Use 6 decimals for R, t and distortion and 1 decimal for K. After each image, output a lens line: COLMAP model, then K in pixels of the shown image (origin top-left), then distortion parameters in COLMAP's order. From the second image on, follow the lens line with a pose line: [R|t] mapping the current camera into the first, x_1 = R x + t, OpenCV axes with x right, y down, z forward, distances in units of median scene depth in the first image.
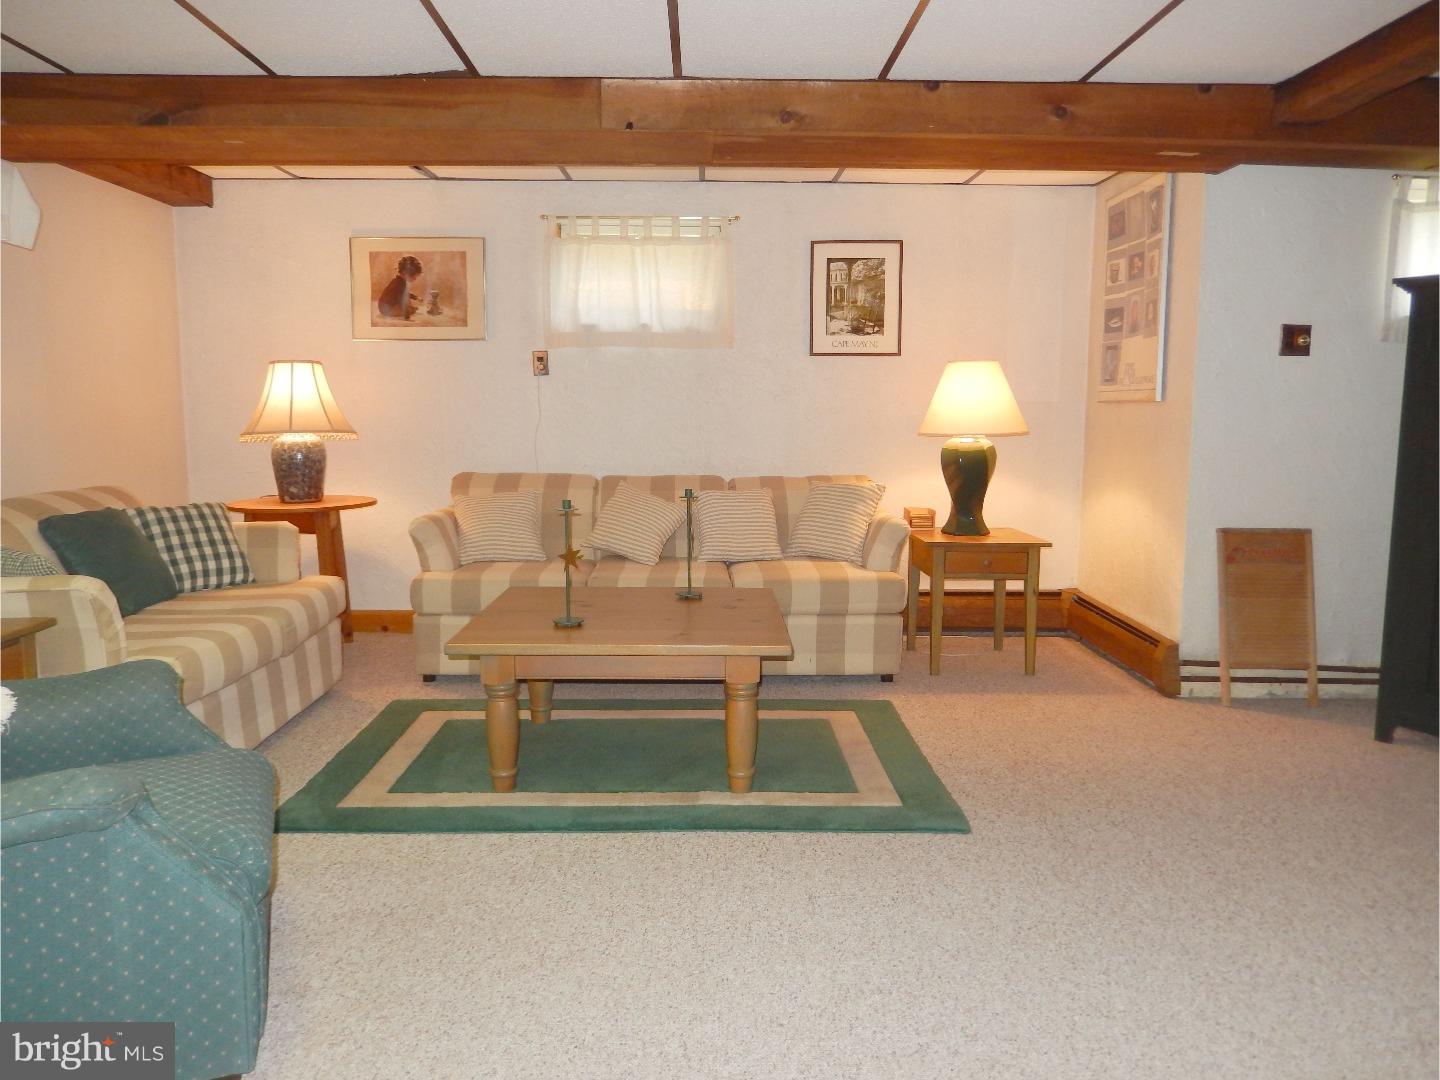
lens RADIAL K [[1160.3, 0, 720.0], [0, 1160.3, 540.0], [0, 0, 1]] dist [0.008109, 0.004458]
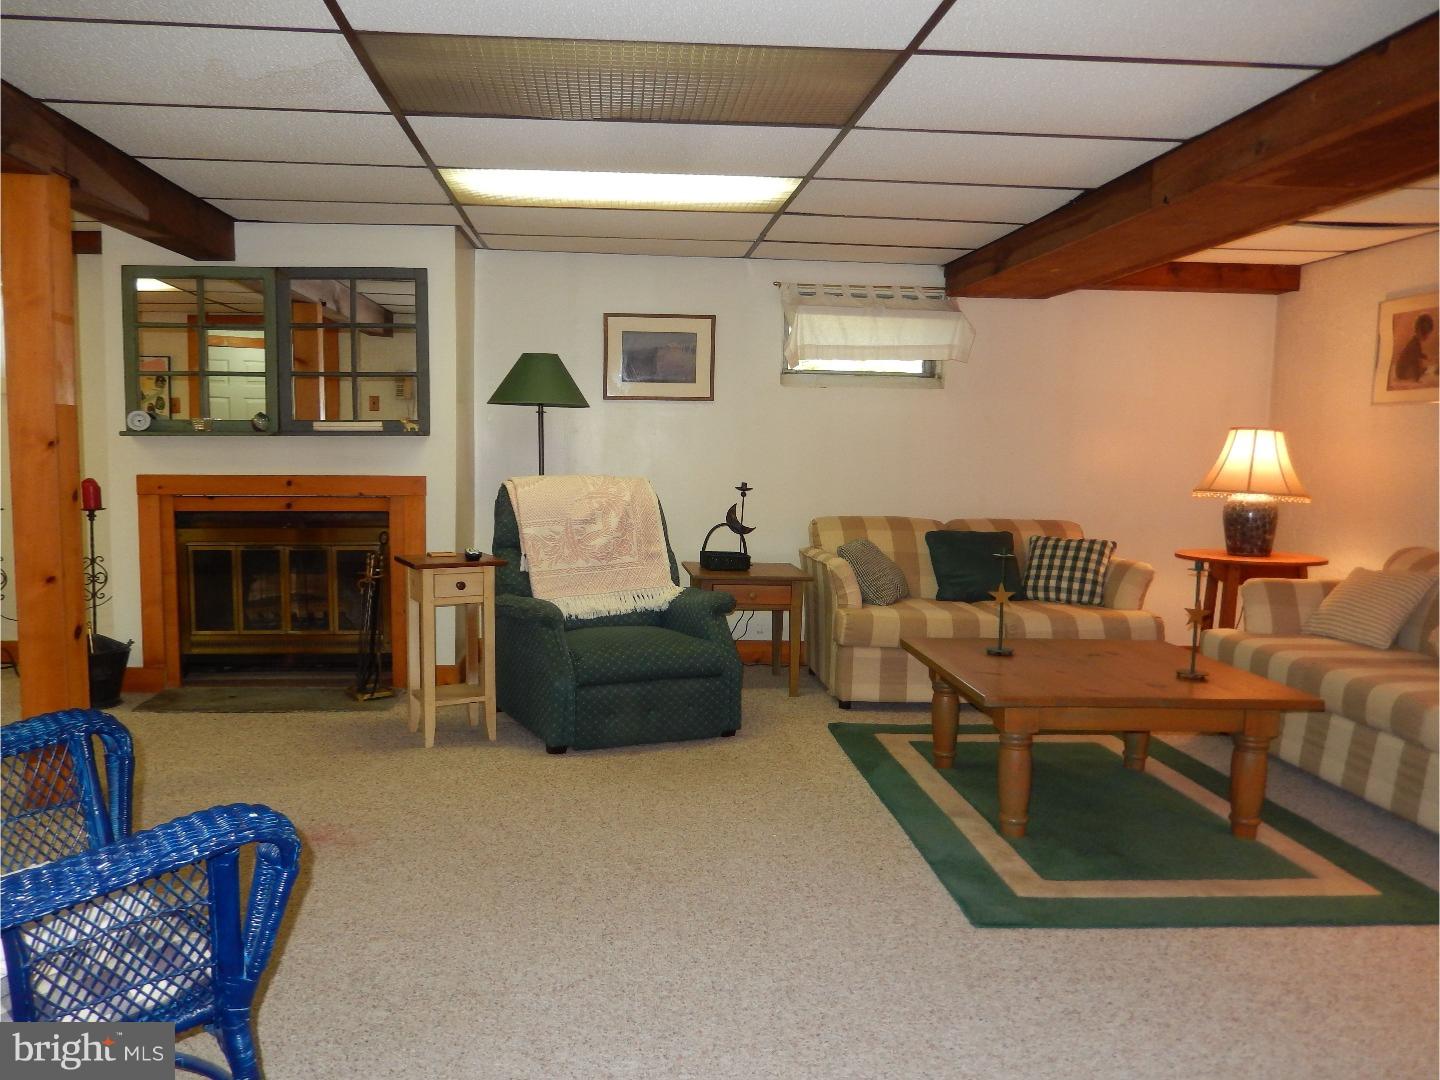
lens RADIAL K [[1160.3, 0, 720.0], [0, 1160.3, 540.0], [0, 0, 1]] dist [0.008109, 0.004458]
pose [[0.032022, 0.083399, -0.996002, 0.722736], [-0.137388, 0.987420, 0.078264, -0.065708], [0.989999, 0.134333, 0.043078, 0.462106]]
